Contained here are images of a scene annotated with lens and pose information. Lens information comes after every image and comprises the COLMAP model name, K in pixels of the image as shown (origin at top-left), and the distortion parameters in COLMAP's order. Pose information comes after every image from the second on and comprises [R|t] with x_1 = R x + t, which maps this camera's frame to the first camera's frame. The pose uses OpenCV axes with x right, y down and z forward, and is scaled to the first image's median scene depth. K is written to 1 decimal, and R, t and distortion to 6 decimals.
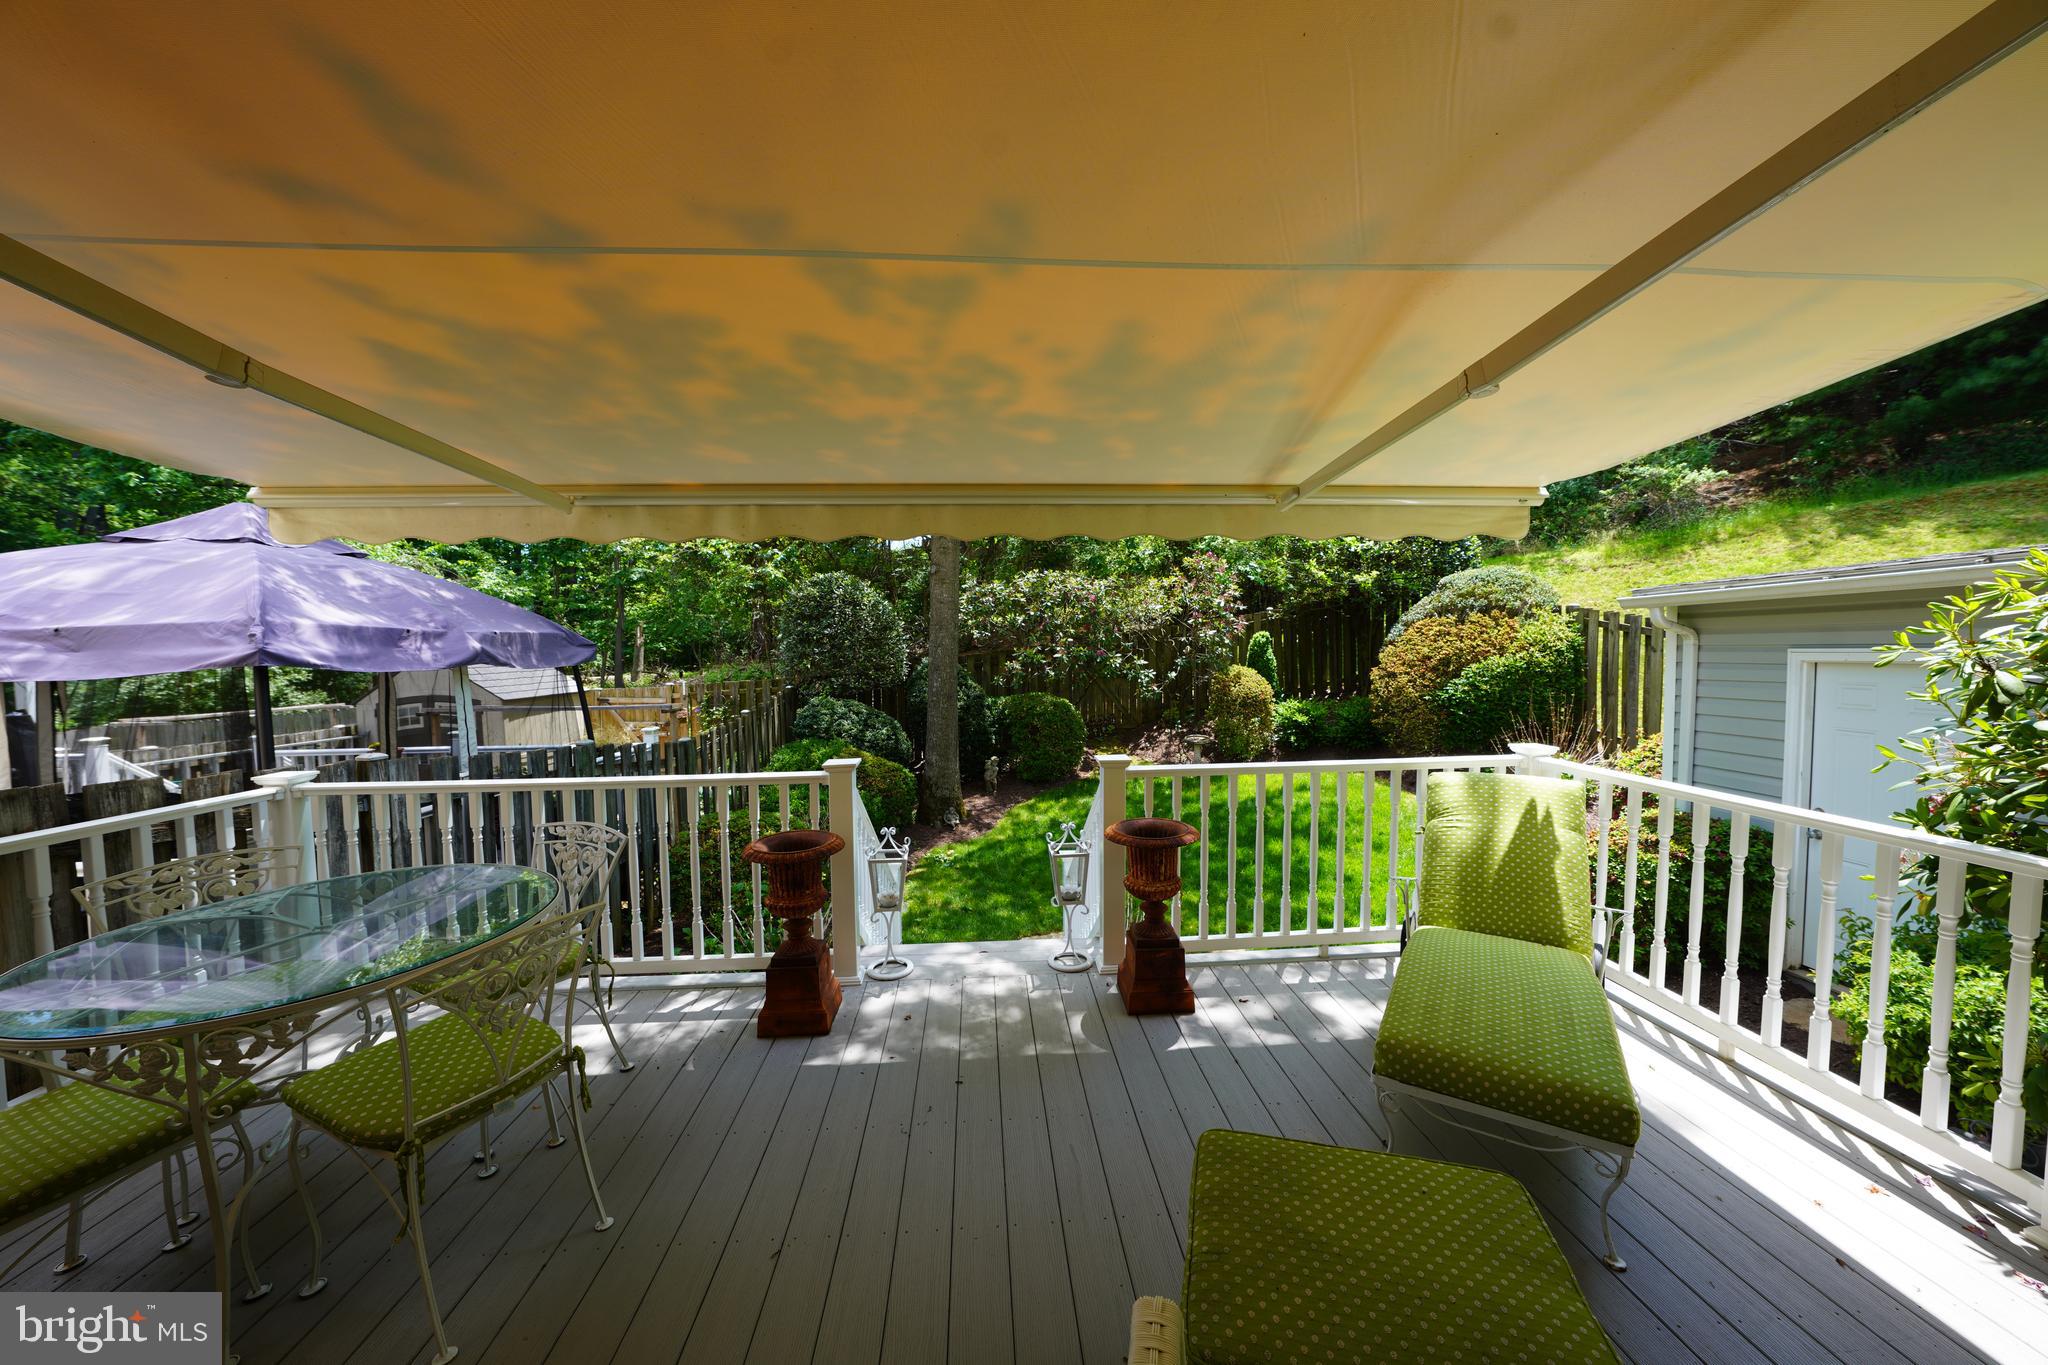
lens RADIAL K [[705.2, 0, 1028.0], [0, 705.2, 679.8], [0, 0, 1]] dist [-0.024819, 0.005438]
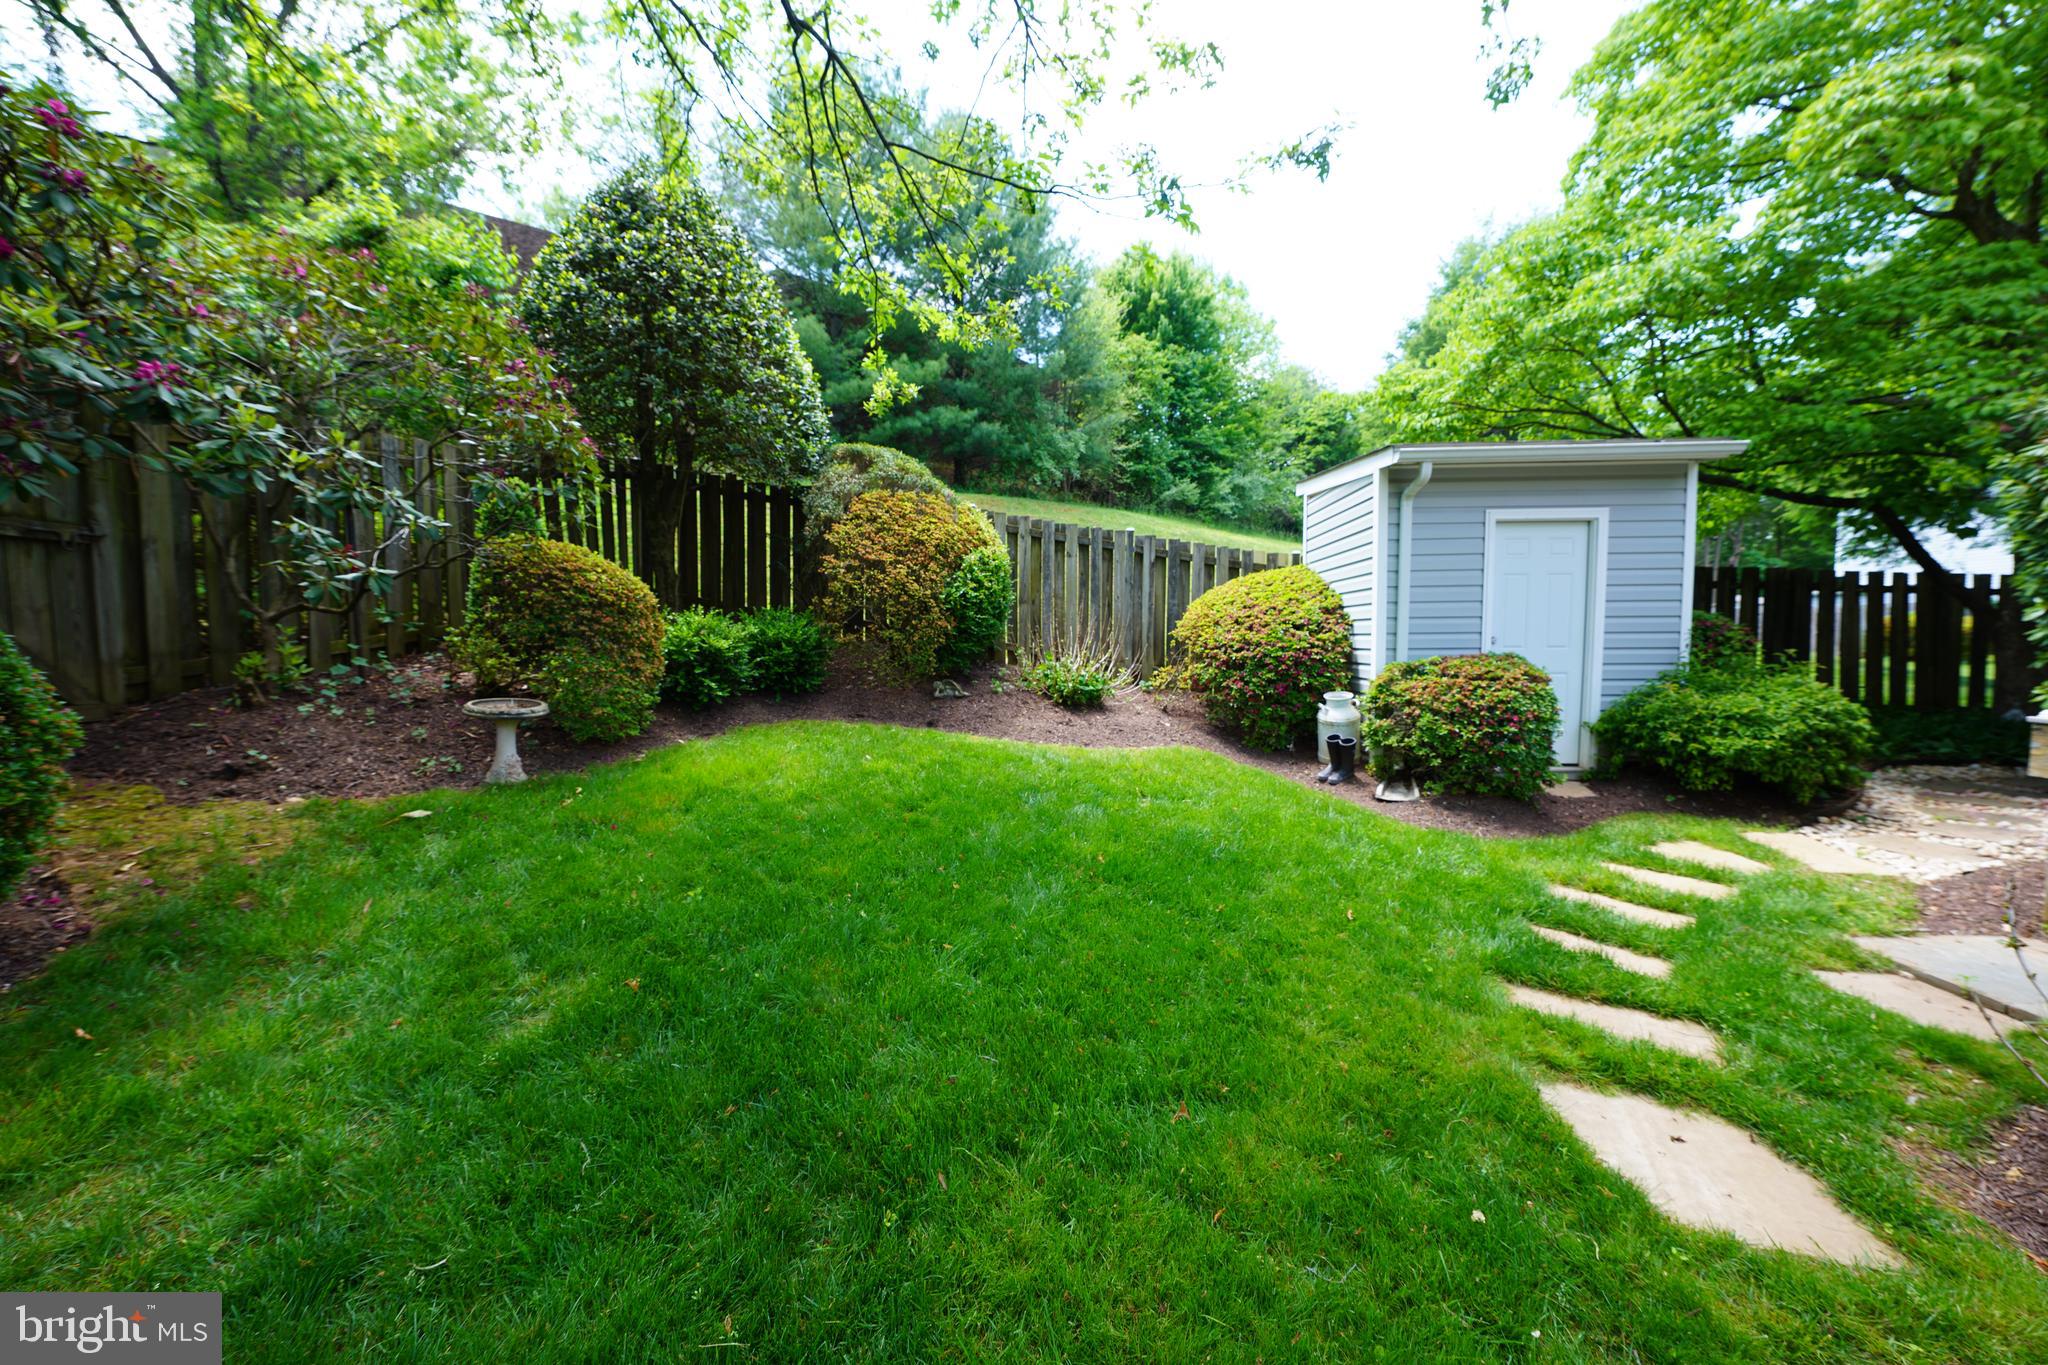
lens RADIAL K [[705.2, 0, 1028.0], [0, 705.2, 679.8], [0, 0, 1]] dist [-0.024819, 0.005438]
pose [[0.111338, -0.048957, 0.992576, -0.121220], [0.048331, 0.997871, 0.043797, 0.082039], [-0.992607, 0.043096, 0.113467, 0.845145]]
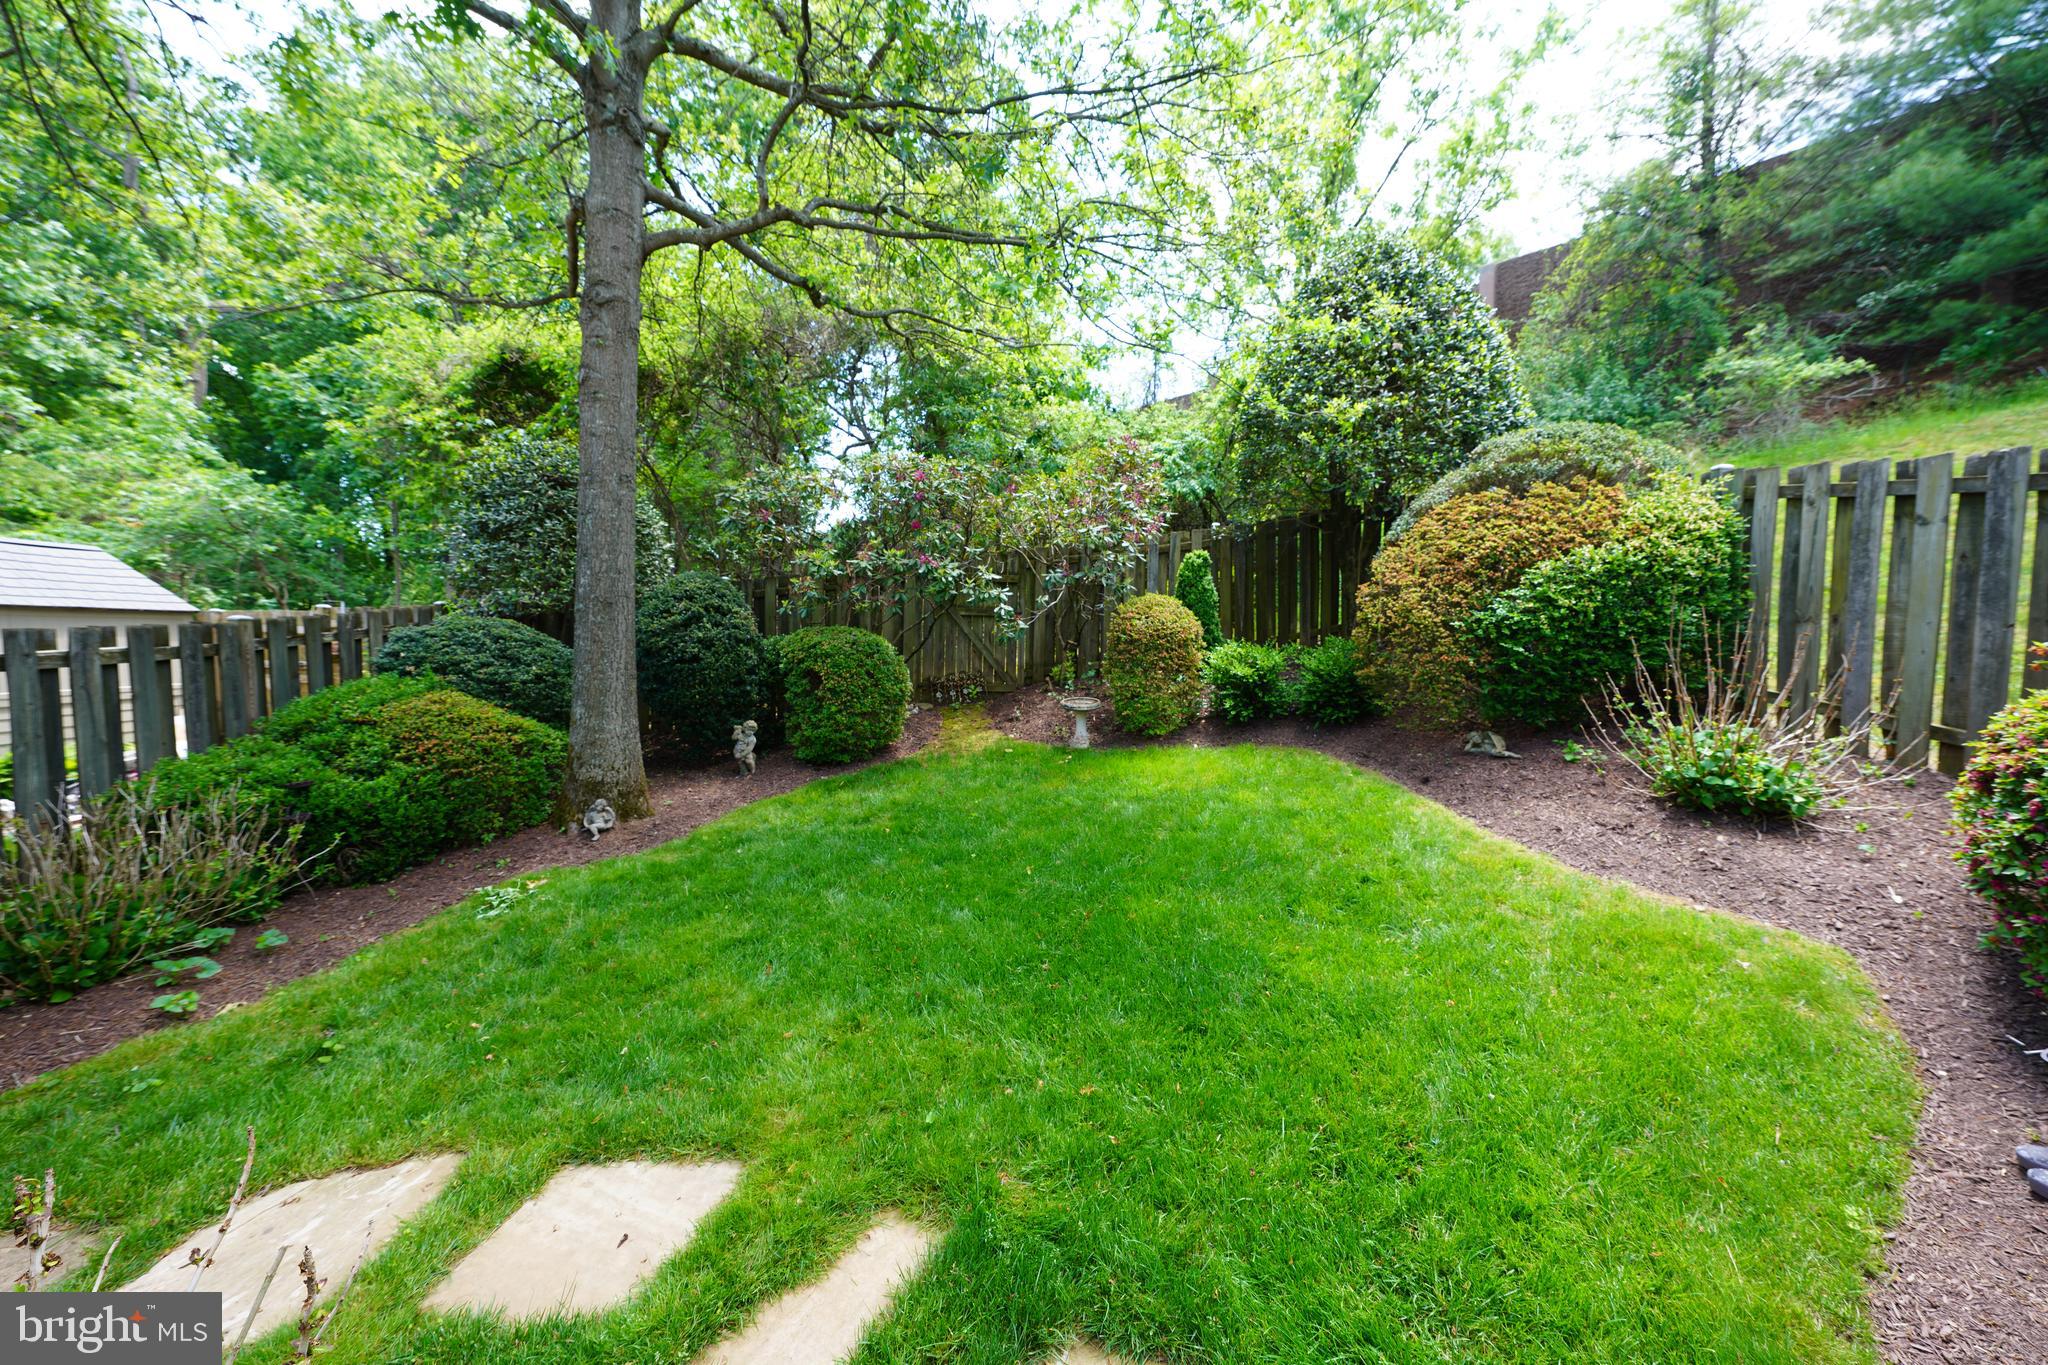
lens RADIAL K [[705.2, 0, 1028.0], [0, 705.2, 679.8], [0, 0, 1]] dist [-0.024819, 0.005438]
pose [[0.999605, 0.026853, 0.008333, 0.231960], [-0.026894, 0.999626, 0.004857, 0.076325], [-0.008199, -0.005079, 0.999953, 0.455970]]
